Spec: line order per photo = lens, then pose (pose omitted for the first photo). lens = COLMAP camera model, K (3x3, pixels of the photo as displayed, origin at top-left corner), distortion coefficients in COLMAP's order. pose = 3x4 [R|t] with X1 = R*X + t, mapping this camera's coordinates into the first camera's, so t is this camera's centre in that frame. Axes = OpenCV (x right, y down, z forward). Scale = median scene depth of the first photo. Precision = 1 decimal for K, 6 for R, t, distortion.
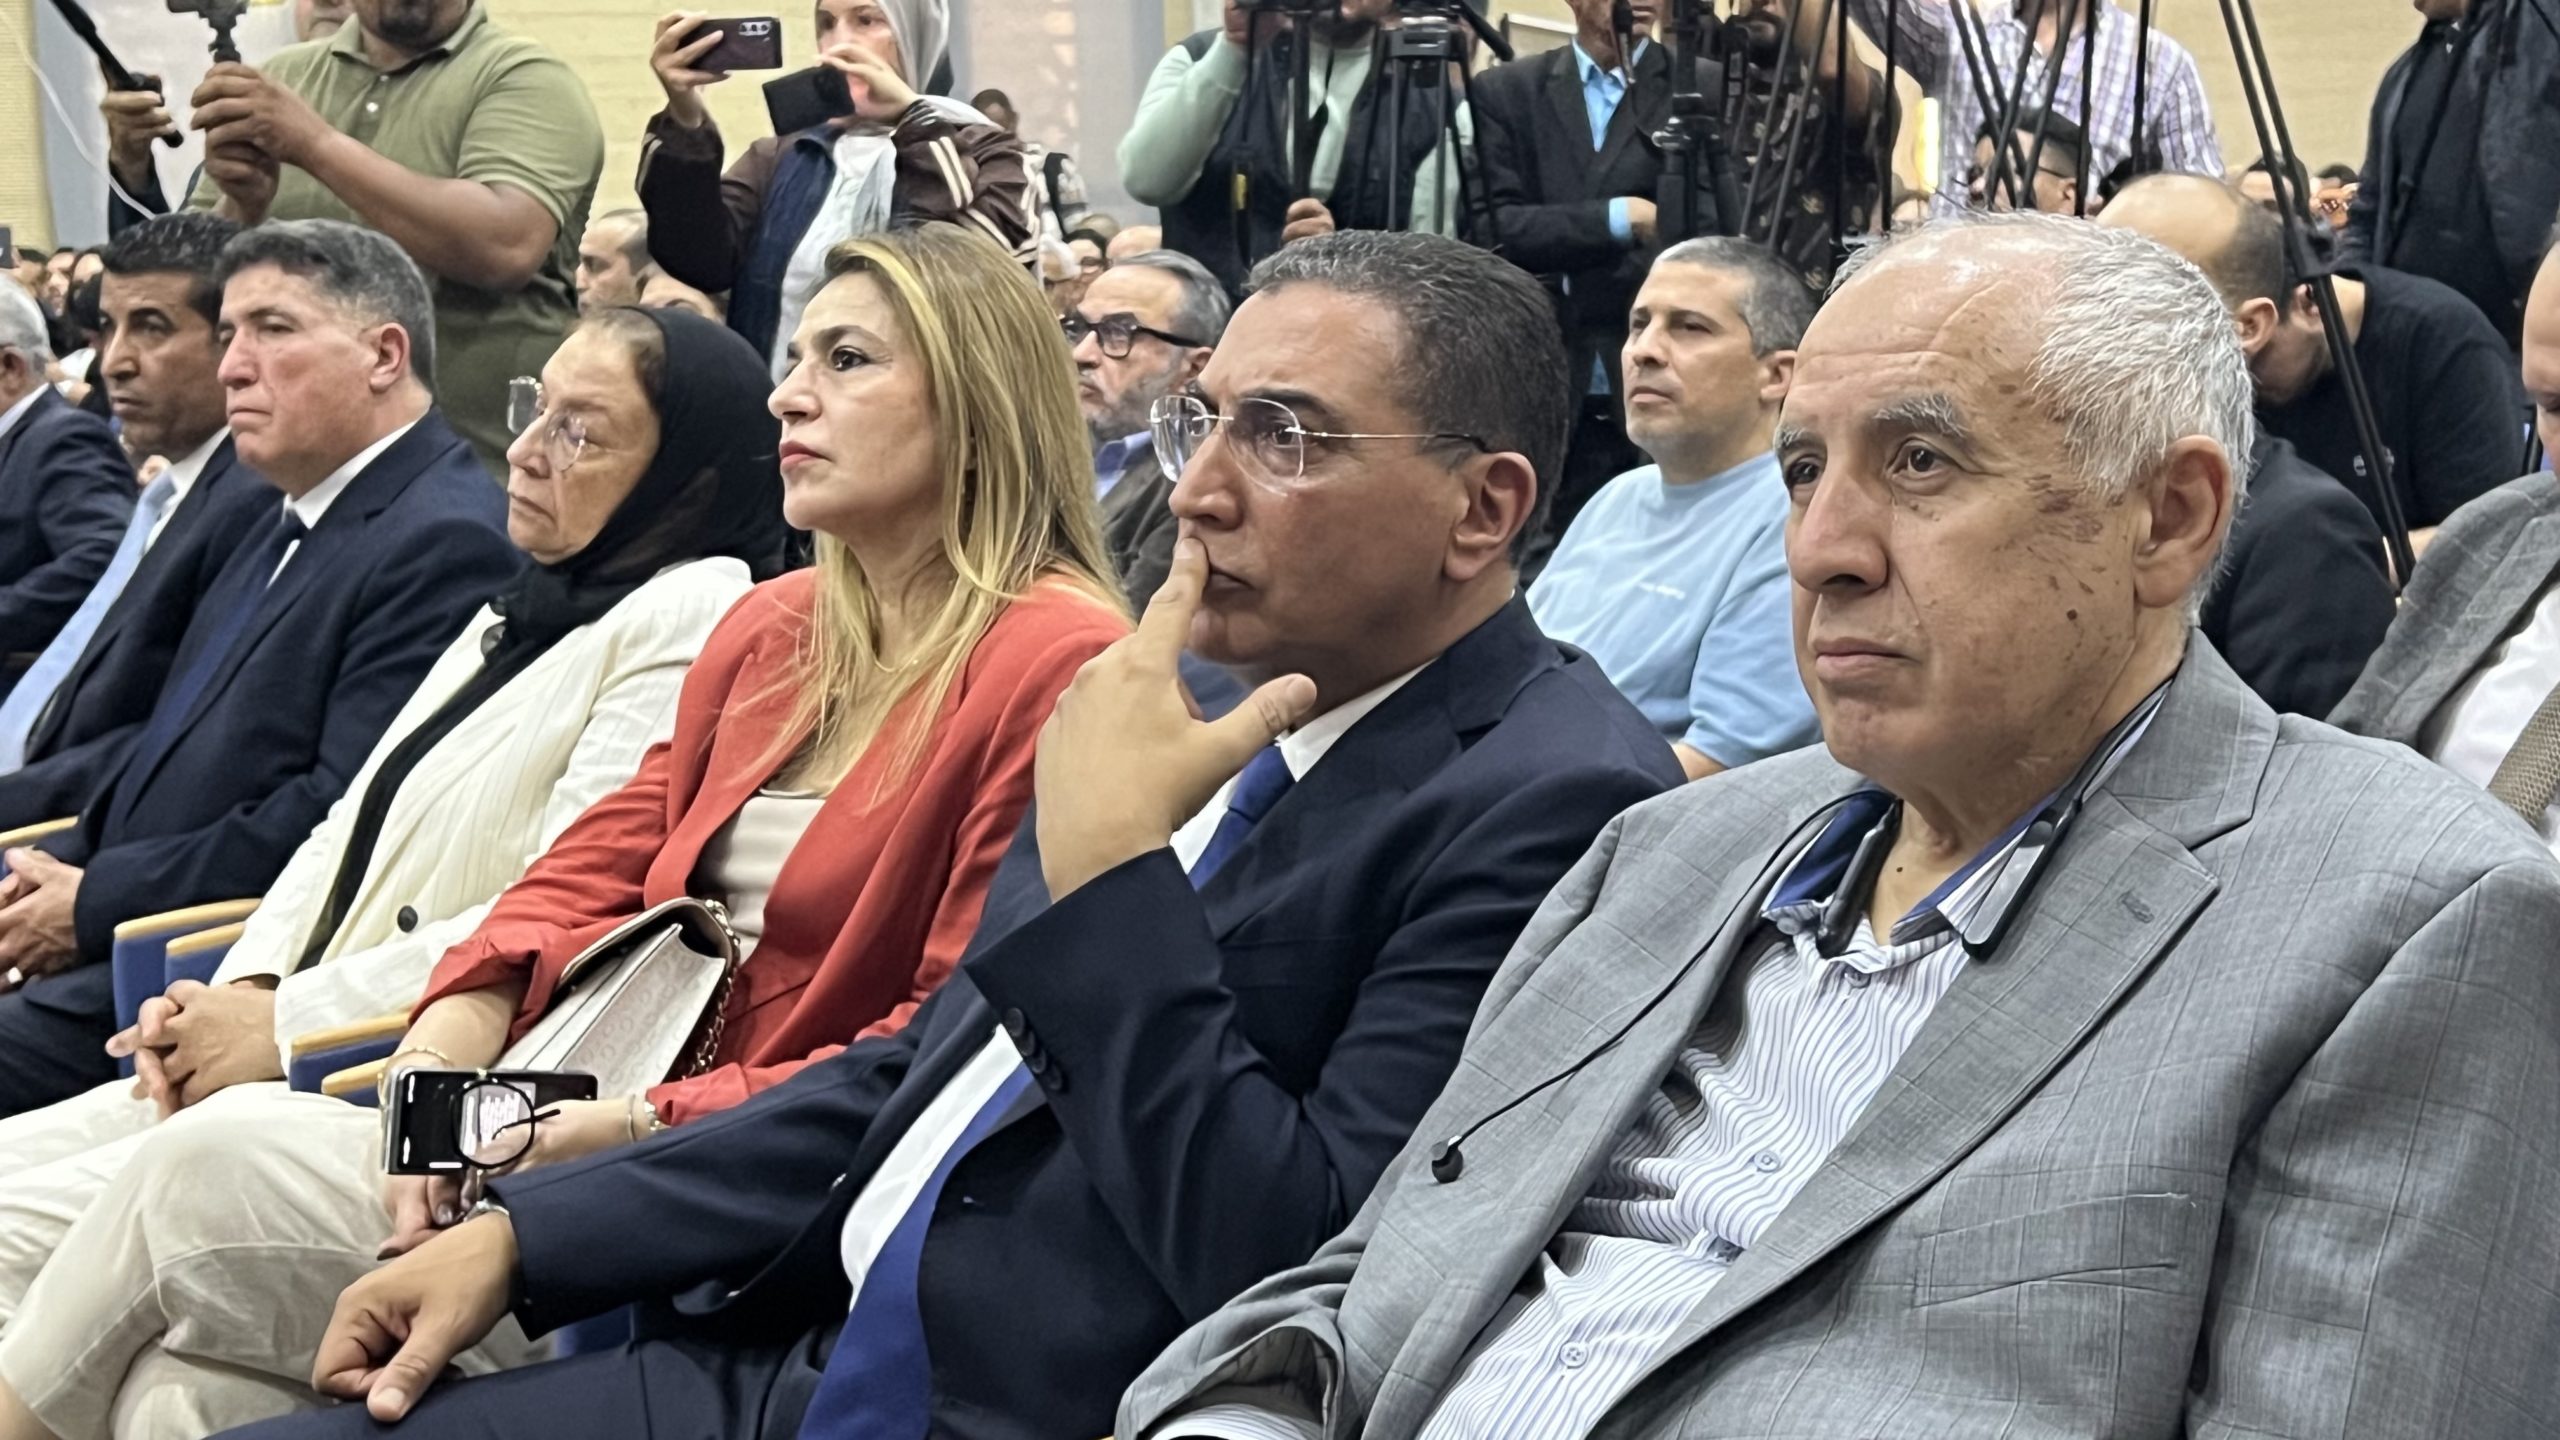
lens RADIAL K [[3744.6, 0, 1275.4], [0, 3744.6, 704.6], [0, 0, 1]] dist [0.152632, 0.000000]
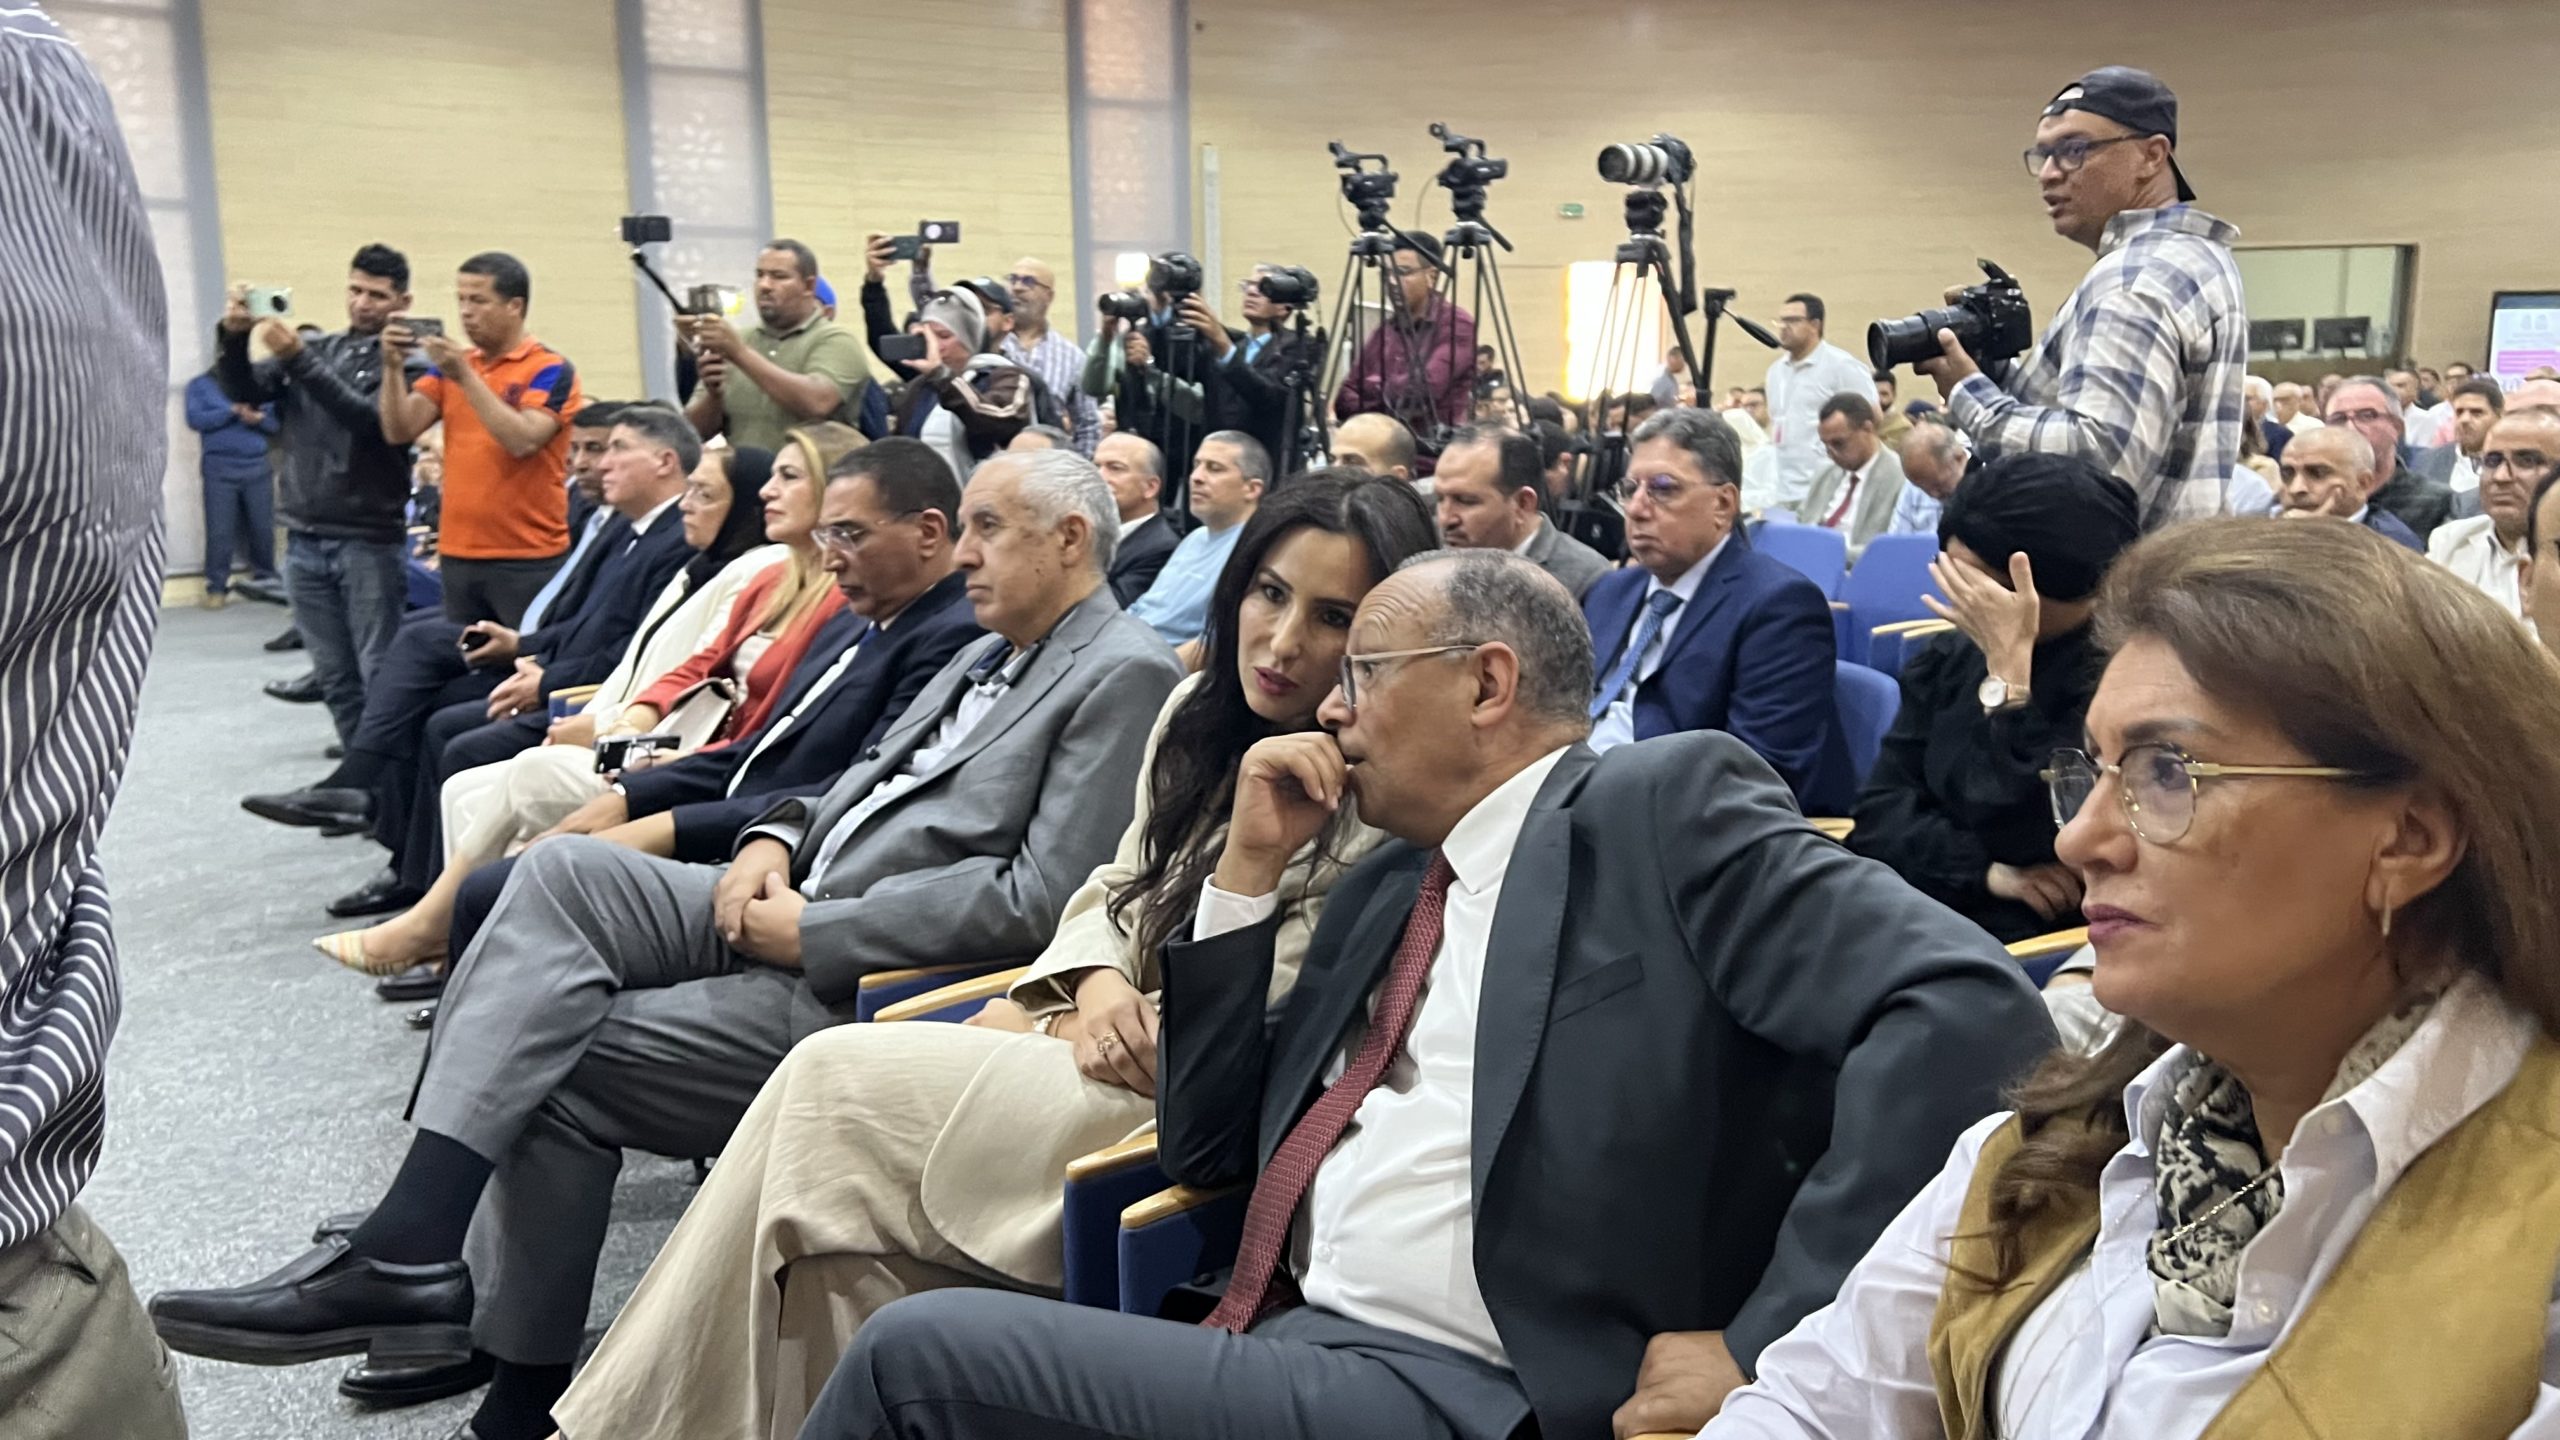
lens RADIAL K [[1910.6, 0, 1265.4], [0, 1910.6, 721.2], [0, 0, 1]] dist [0.086496, -0.000051]
pose [[0.999497, 0.027482, -0.015849, 0.249458], [-0.026786, 0.998733, 0.042597, 0.013158], [0.016999, -0.042151, 0.998967, -0.350384]]
